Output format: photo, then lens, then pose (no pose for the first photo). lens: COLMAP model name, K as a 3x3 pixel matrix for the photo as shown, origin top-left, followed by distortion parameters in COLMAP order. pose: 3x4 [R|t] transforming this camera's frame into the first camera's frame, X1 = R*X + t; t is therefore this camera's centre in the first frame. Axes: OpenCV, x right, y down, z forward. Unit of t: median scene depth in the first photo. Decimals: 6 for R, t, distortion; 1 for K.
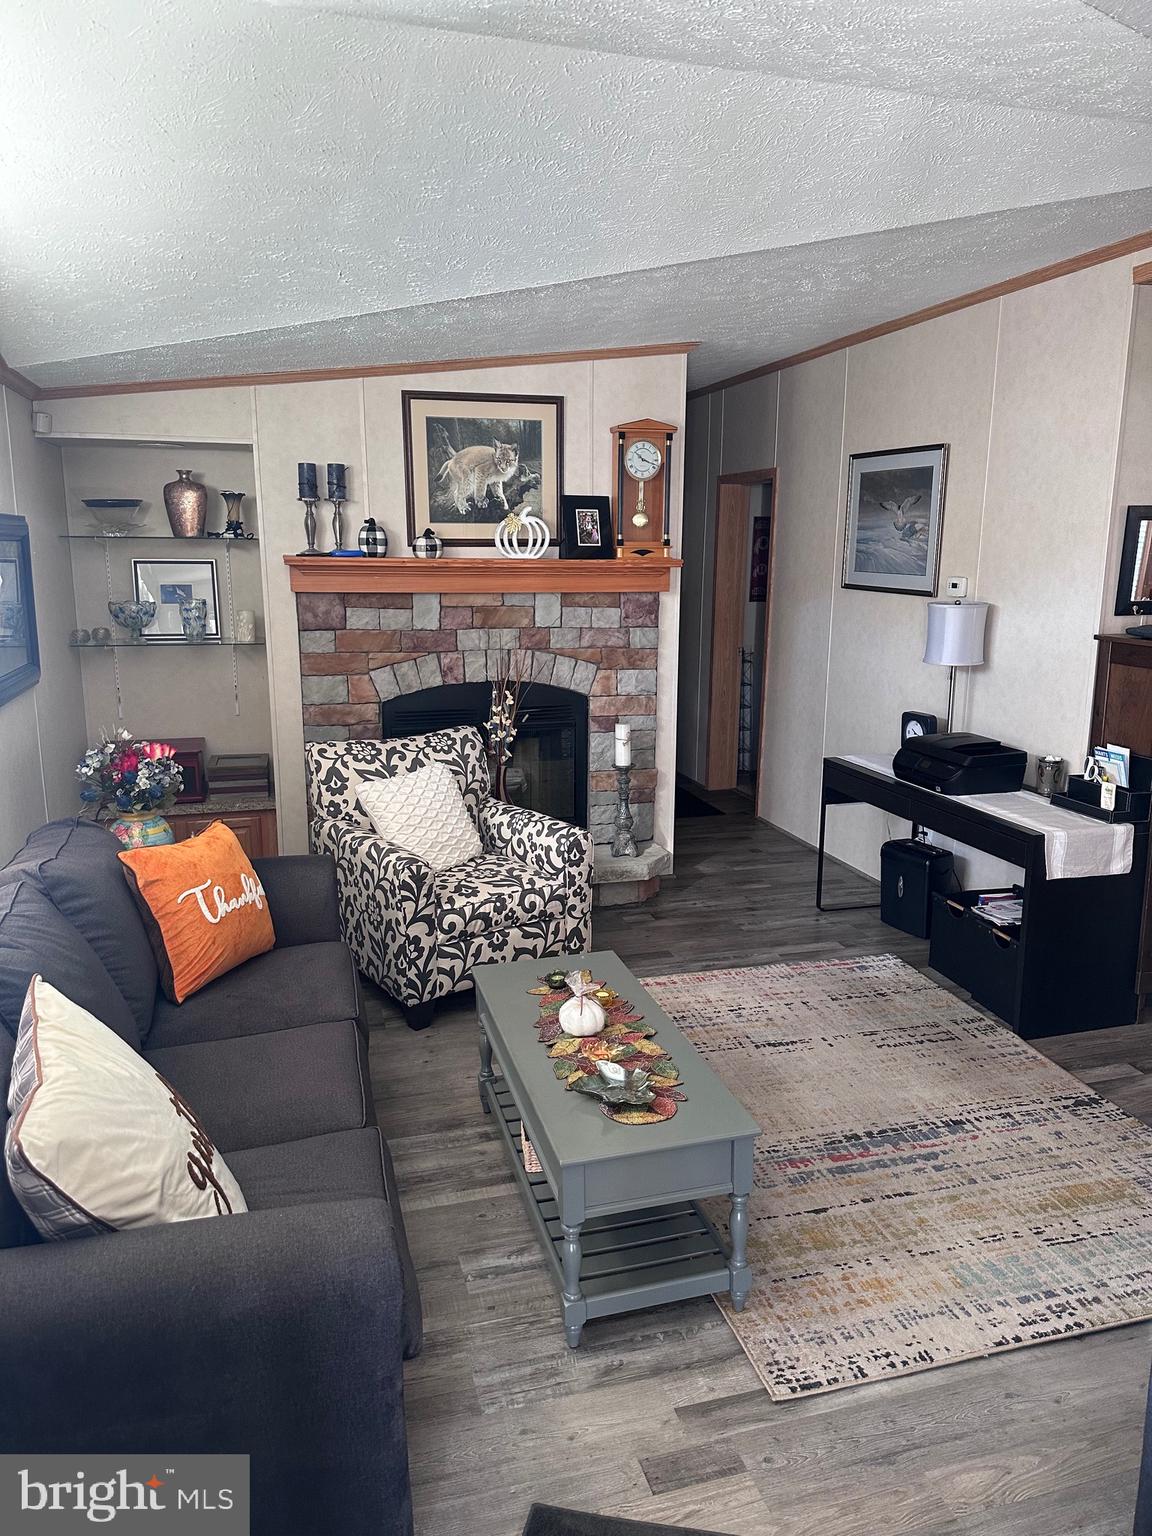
lens RADIAL K [[1070.4, 0, 574.2], [0, 1070.4, 782.4], [0, 0, 1]] dist [0.083862, -0.106949]
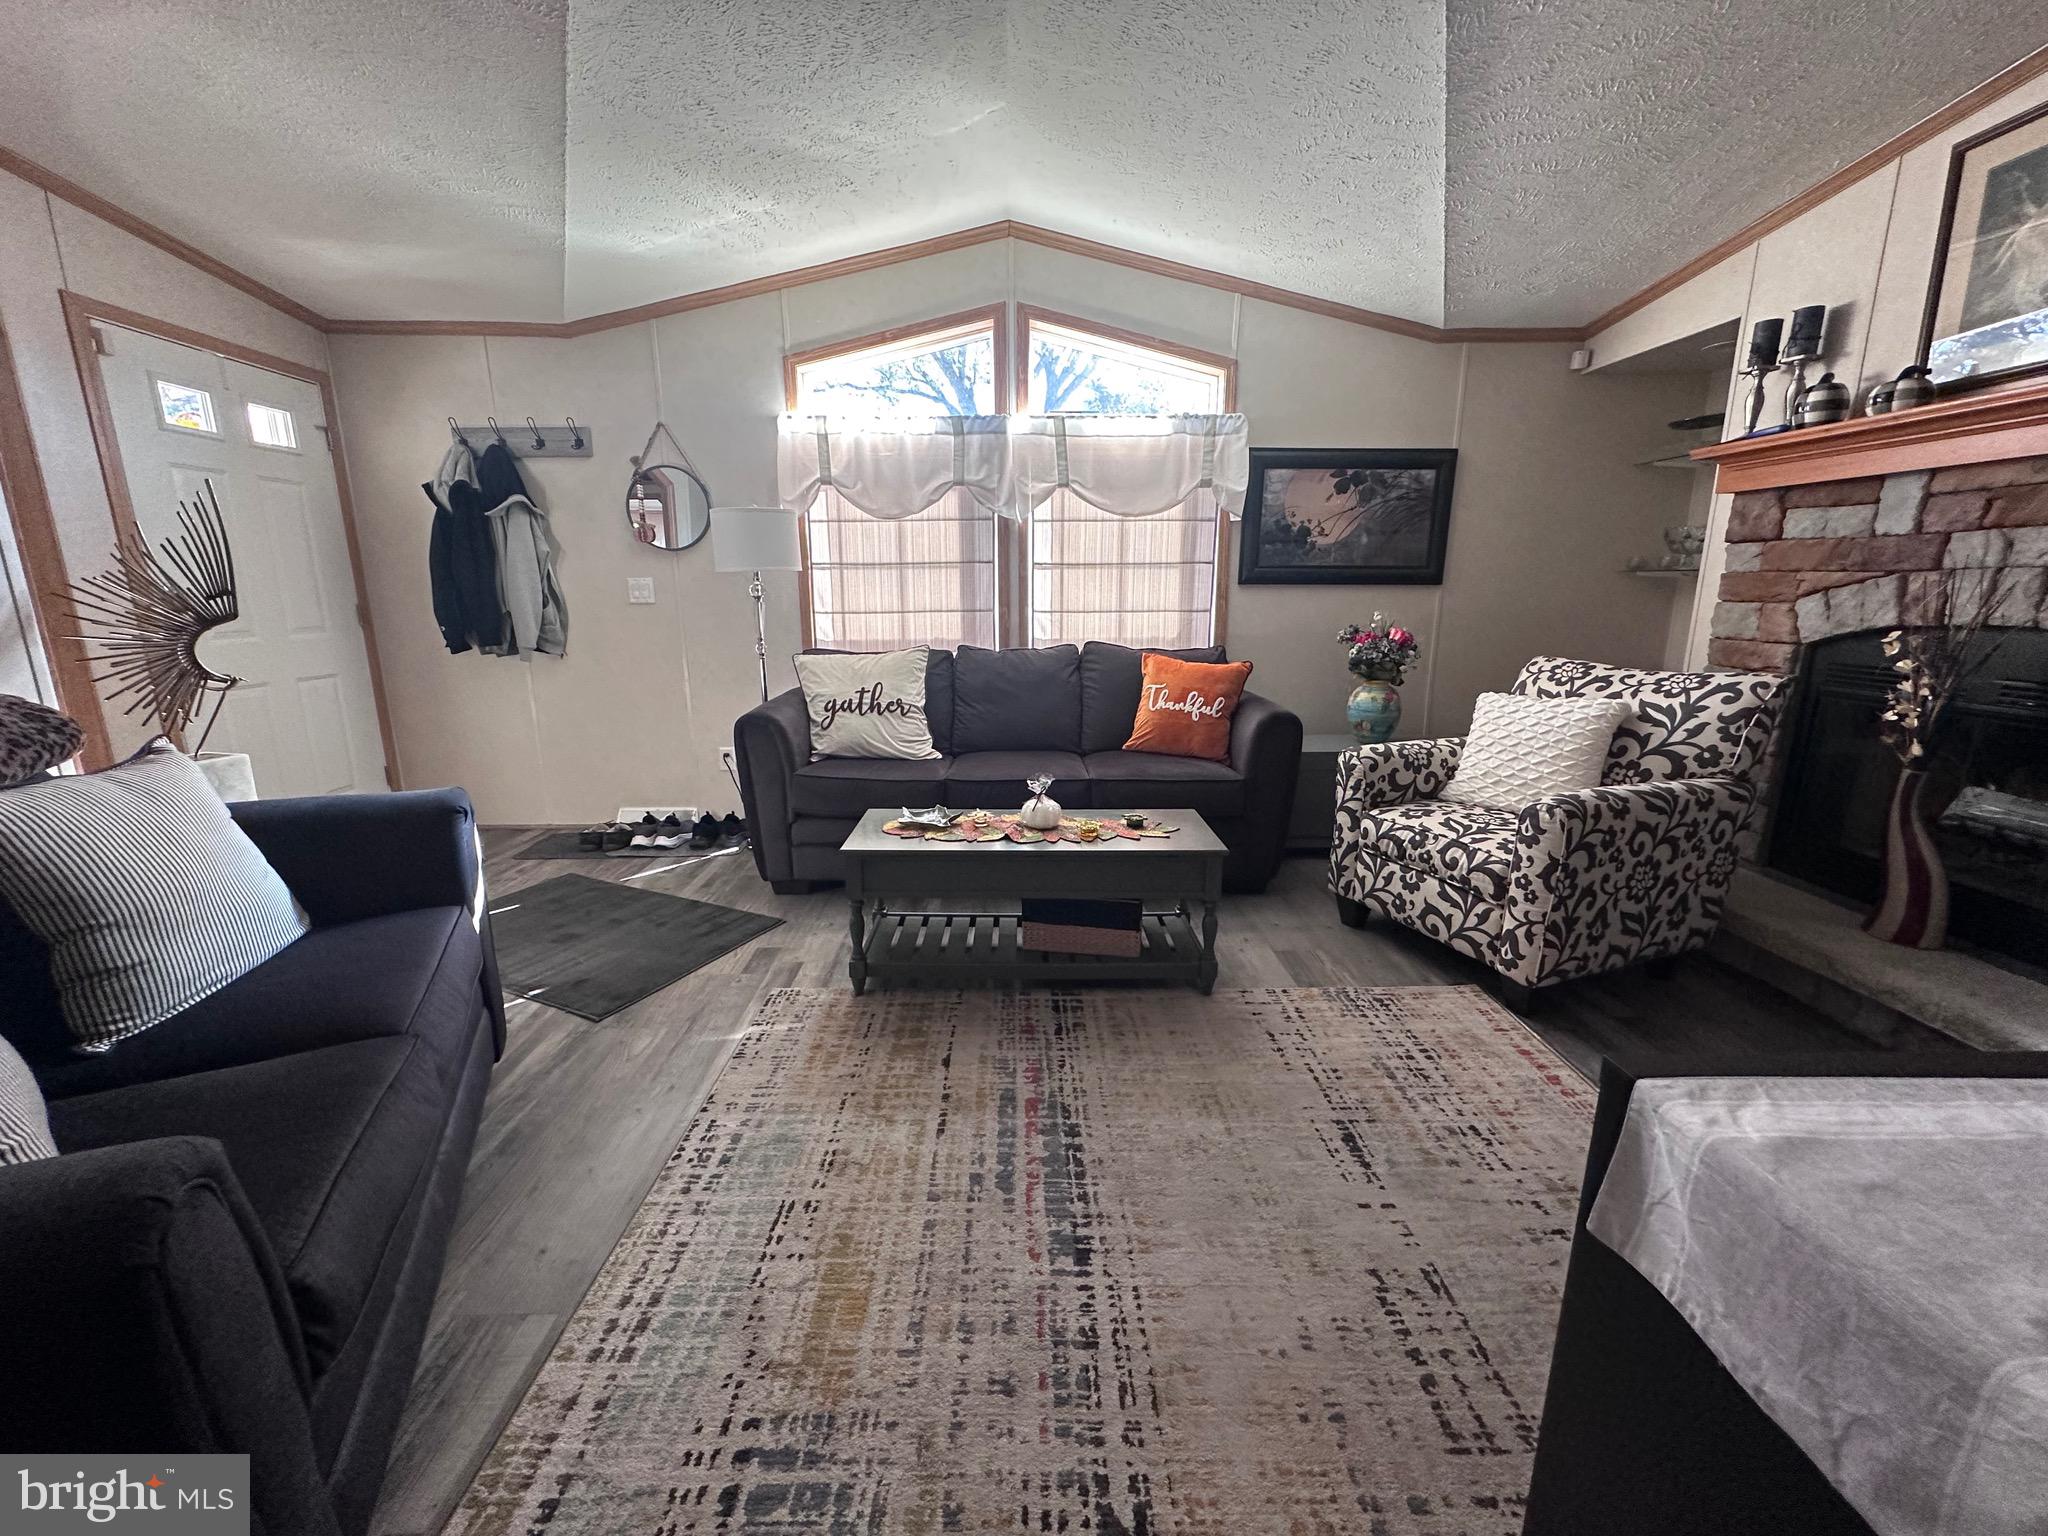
lens RADIAL K [[817.3, 0, 1022.3], [0, 817.3, 769.7], [0, 0, 1]] dist [-0.001644, 0.000430]
pose [[-0.254435, 0.210868, -0.943821, 0.574964], [-0.204565, 0.942121, 0.265635, -0.041809], [0.945207, 0.260660, -0.196572, 0.777398]]
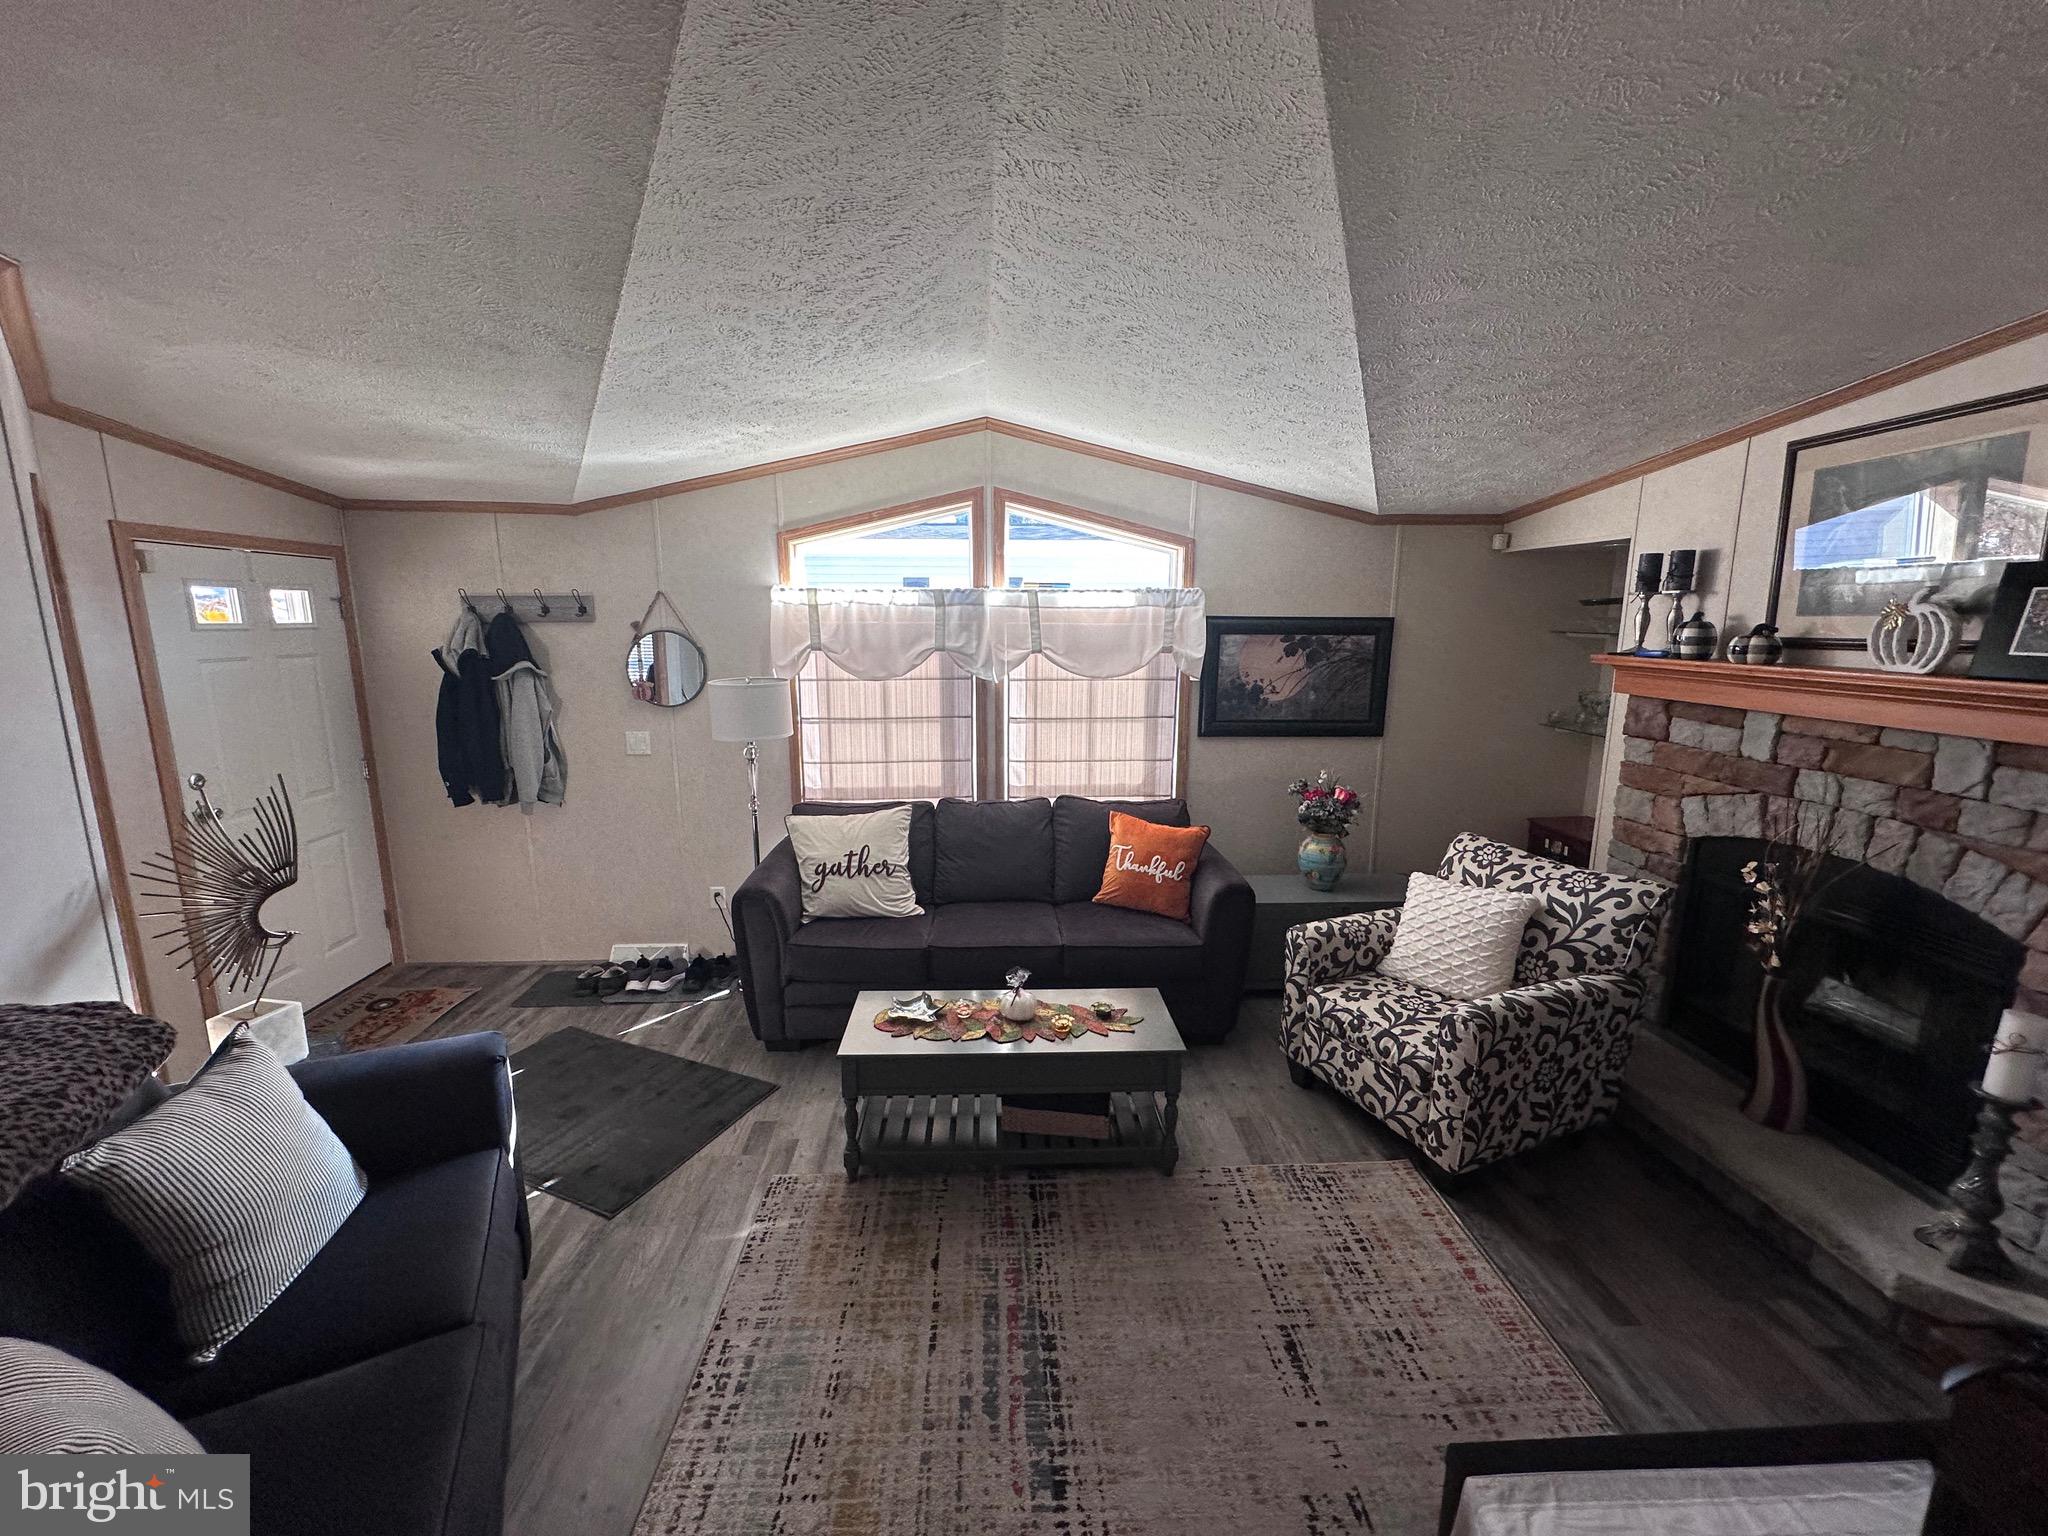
lens RADIAL K [[817.3, 0, 1022.5], [0, 817.3, 769.4], [0, 0, 1]] dist [-0.001644, 0.000430]
pose [[-0.220111, 0.175123, -0.959627, 0.612750], [-0.211828, 0.951698, 0.222263, -0.185615], [0.952198, 0.252198, -0.172383, 0.749390]]
